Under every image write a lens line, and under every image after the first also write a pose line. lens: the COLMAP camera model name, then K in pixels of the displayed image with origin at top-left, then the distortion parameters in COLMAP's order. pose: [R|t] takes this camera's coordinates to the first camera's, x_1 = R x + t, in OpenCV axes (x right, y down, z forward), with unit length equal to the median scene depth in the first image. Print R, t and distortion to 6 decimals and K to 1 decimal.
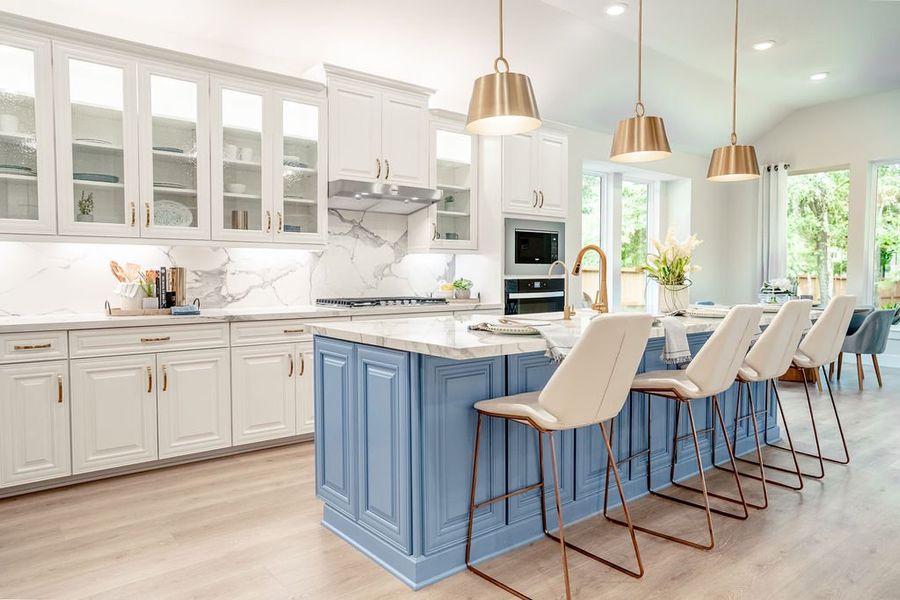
lens RADIAL K [[586.3, 0, 450.0], [0, 586.3, 300.0], [0, 0, 1]] dist [0.031642, 0.002781]
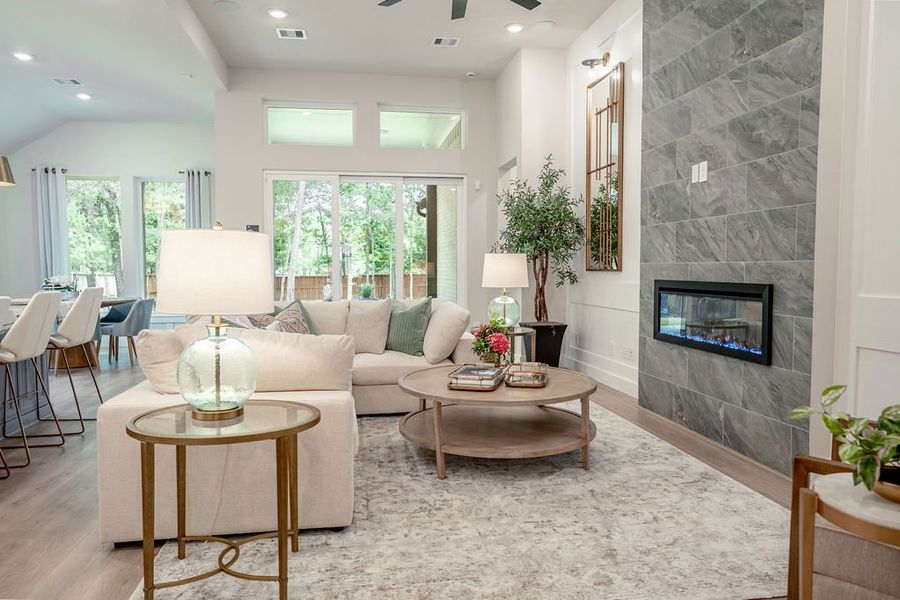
lens RADIAL K [[586.3, 0, 450.0], [0, 586.3, 300.0], [0, 0, 1]] dist [0.031642, 0.002781]
pose [[0.495751, -0.049738, 0.867039, -0.043471], [0.044916, 0.998491, 0.031597, 0.007283], [-0.867303, 0.023280, 0.497237, -0.188803]]
